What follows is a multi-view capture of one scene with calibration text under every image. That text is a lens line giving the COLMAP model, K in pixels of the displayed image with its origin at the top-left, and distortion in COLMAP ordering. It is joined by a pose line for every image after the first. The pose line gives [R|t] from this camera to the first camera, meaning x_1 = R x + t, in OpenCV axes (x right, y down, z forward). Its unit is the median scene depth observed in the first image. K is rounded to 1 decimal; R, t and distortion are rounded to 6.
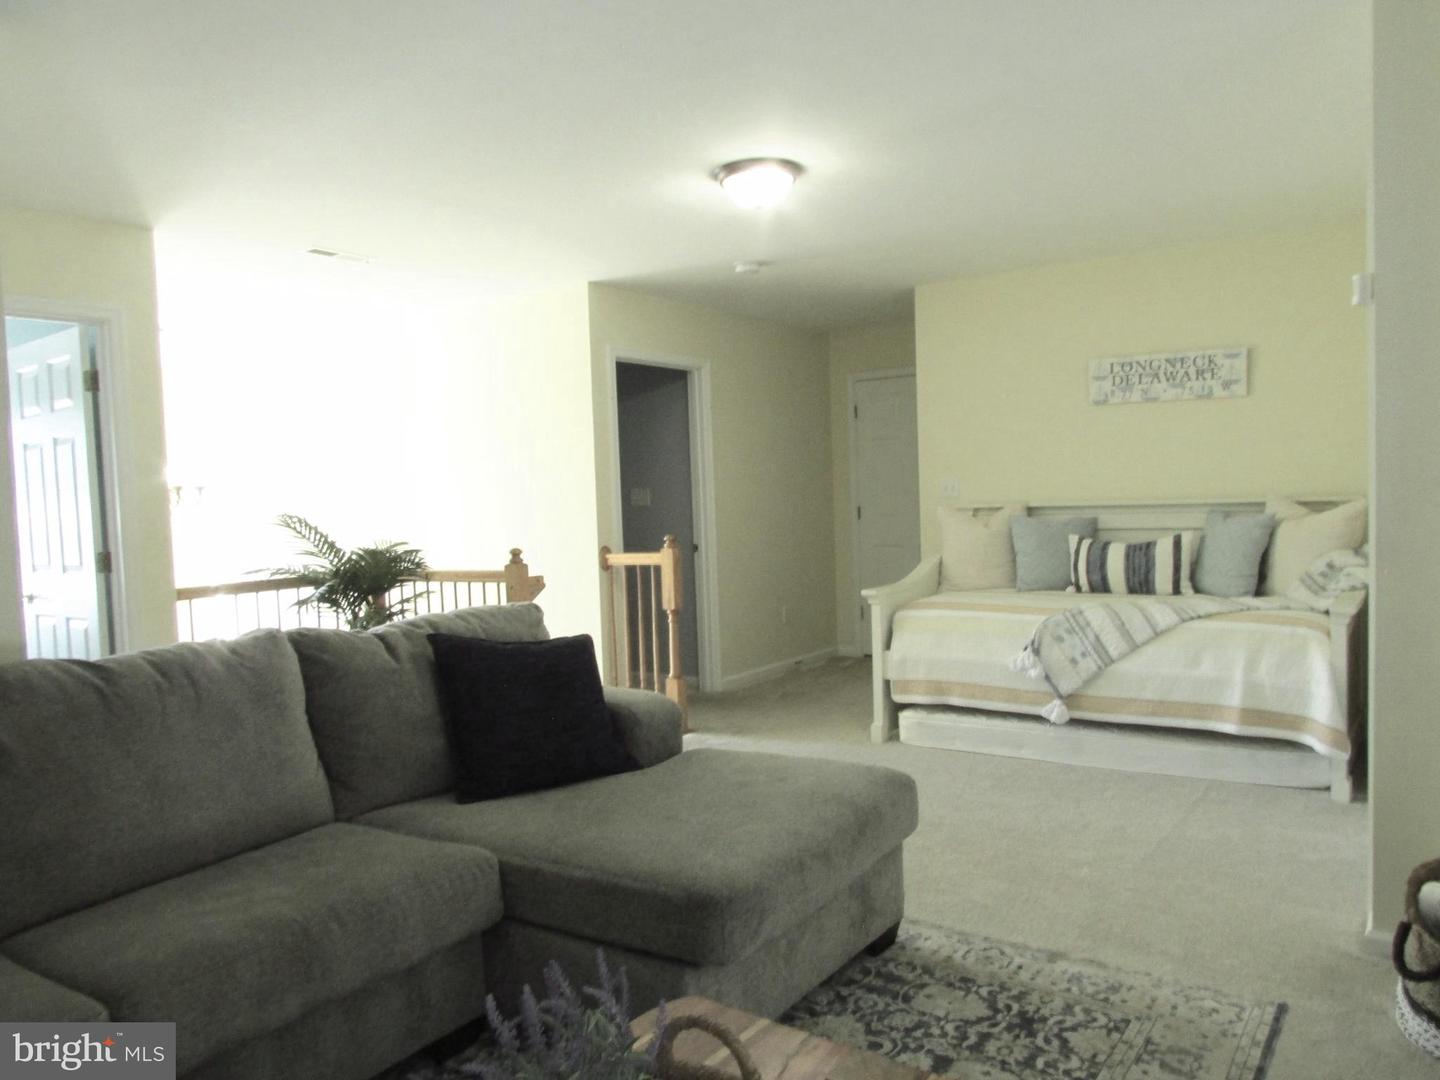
lens RADIAL K [[1038.4, 0, 725.4], [0, 1038.4, 544.8], [0, 0, 1]] dist [-0.005730, -0.002698]
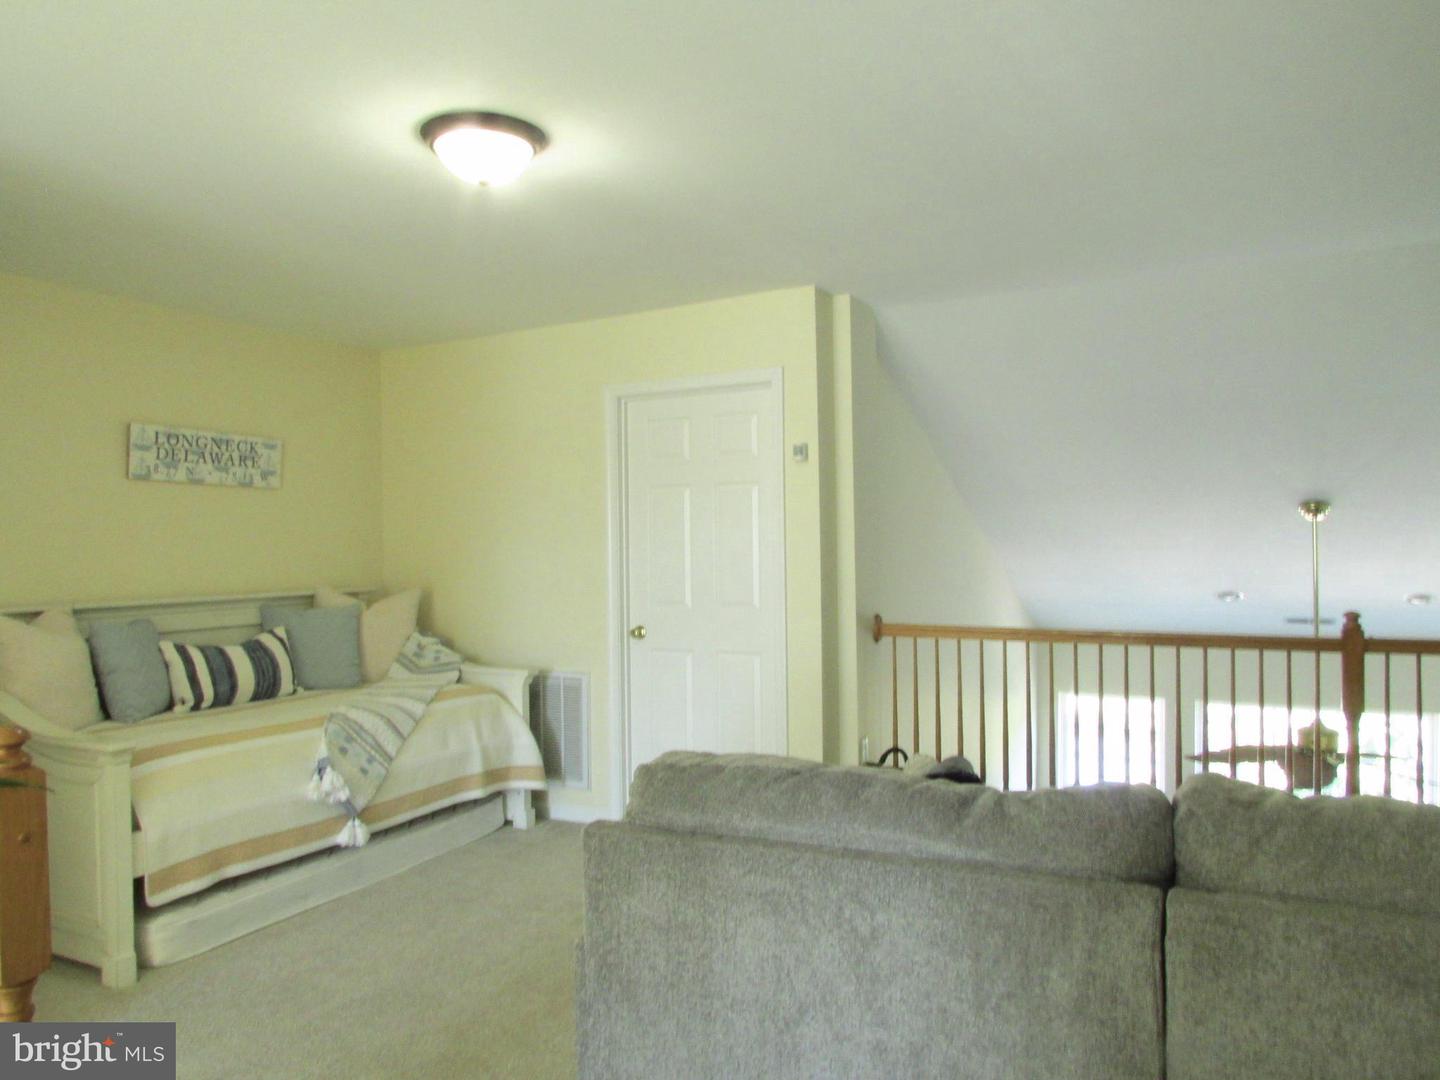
lens RADIAL K [[1038.4, 0, 725.4], [0, 1038.4, 544.8], [0, 0, 1]] dist [-0.005730, -0.002698]
pose [[-0.141488, 0.039710, 0.989143, -0.545476], [0.077203, 0.996595, -0.028966, -0.028885], [-0.986925, 0.072266, -0.144072, 0.736039]]
